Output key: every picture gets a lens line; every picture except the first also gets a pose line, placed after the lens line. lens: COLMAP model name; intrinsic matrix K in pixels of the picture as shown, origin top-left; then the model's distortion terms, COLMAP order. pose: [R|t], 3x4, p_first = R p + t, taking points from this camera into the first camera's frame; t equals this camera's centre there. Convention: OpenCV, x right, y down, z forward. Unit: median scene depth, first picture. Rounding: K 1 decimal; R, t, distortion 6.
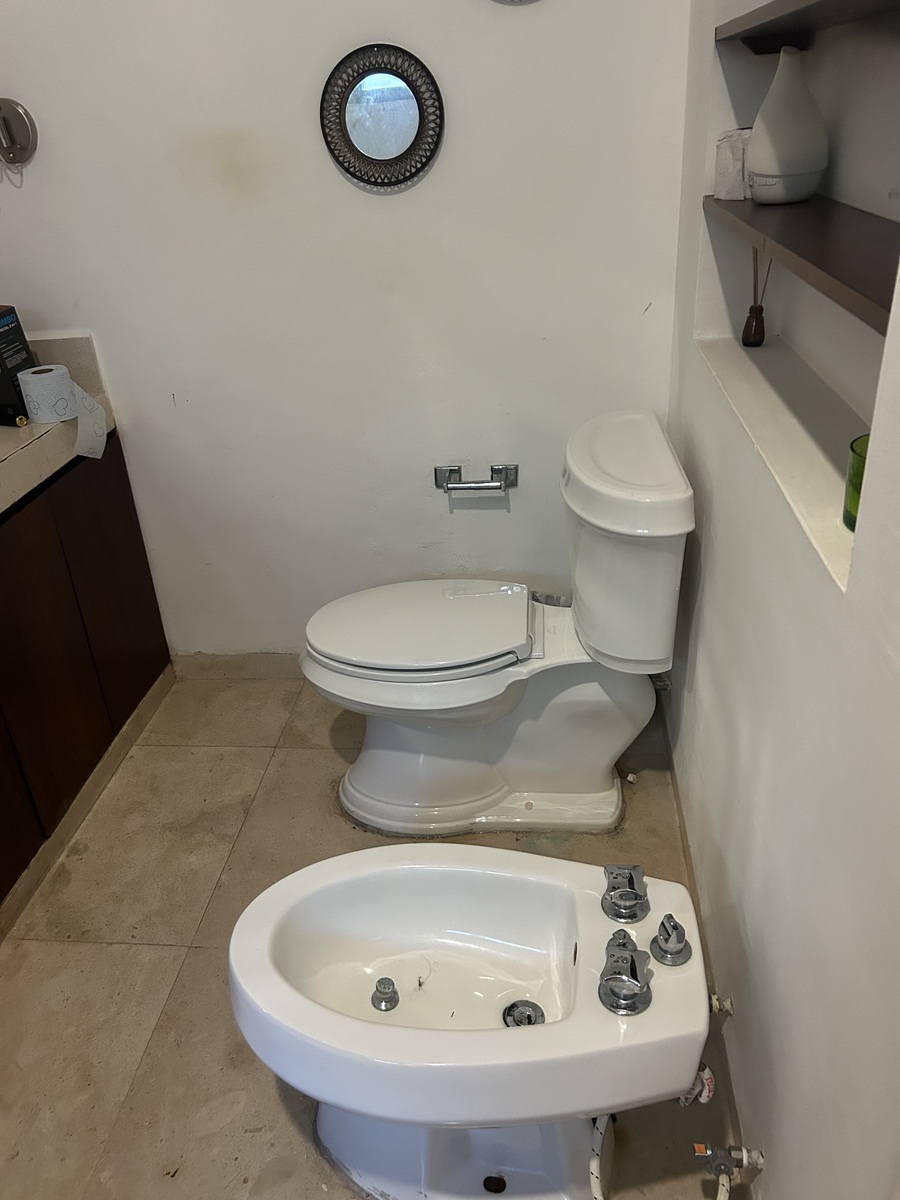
lens RADIAL K [[884.9, 0, 450.0], [0, 884.9, 600.0], [0, 0, 1]] dist [0.057247, -0.070361]
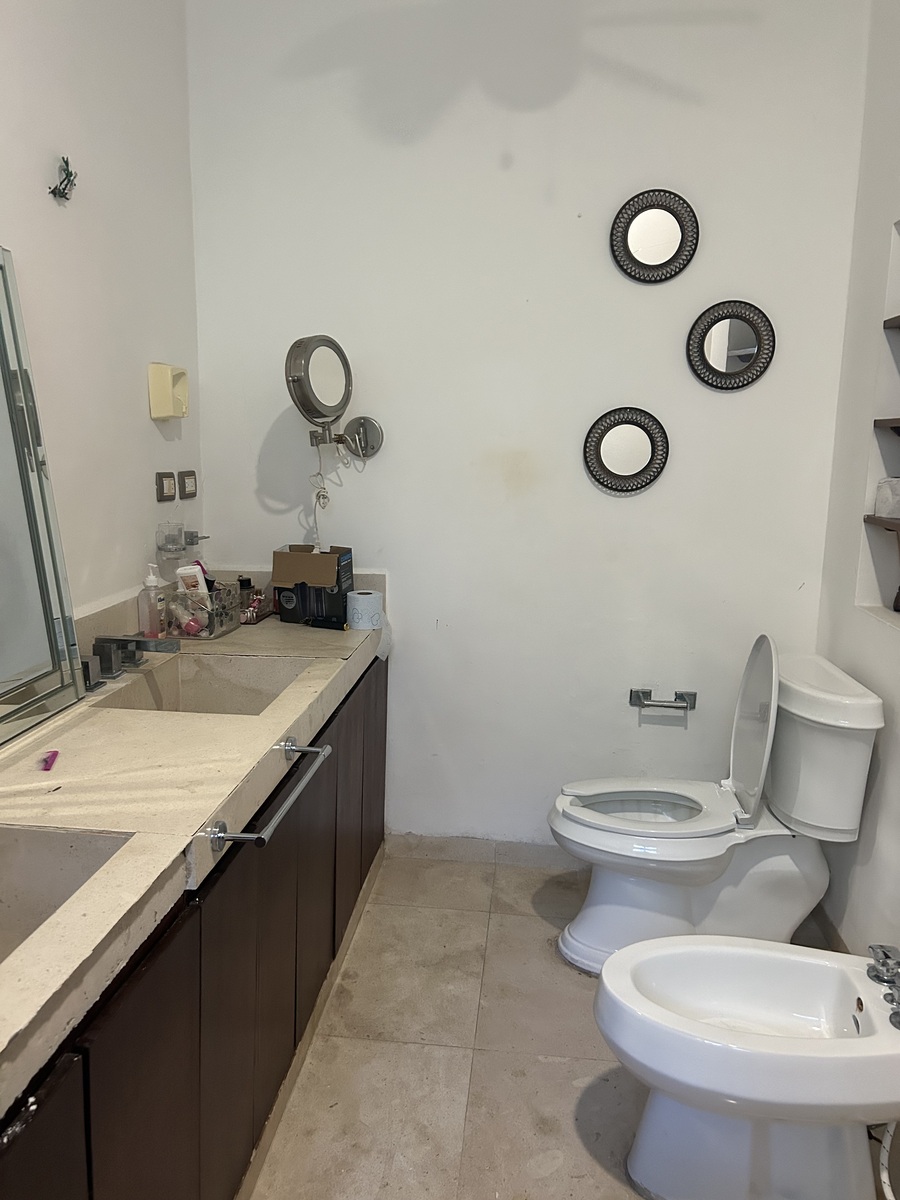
lens RADIAL K [[904.0, 0, 450.0], [0, 904.0, 600.0], [0, 0, 1]] dist [0.069524, -0.070636]
pose [[0.996492, 0.081667, 0.018254, -0.351421], [-0.071655, 0.945392, -0.317961, 0.186828], [-0.043224, 0.315538, 0.947928, -0.322068]]
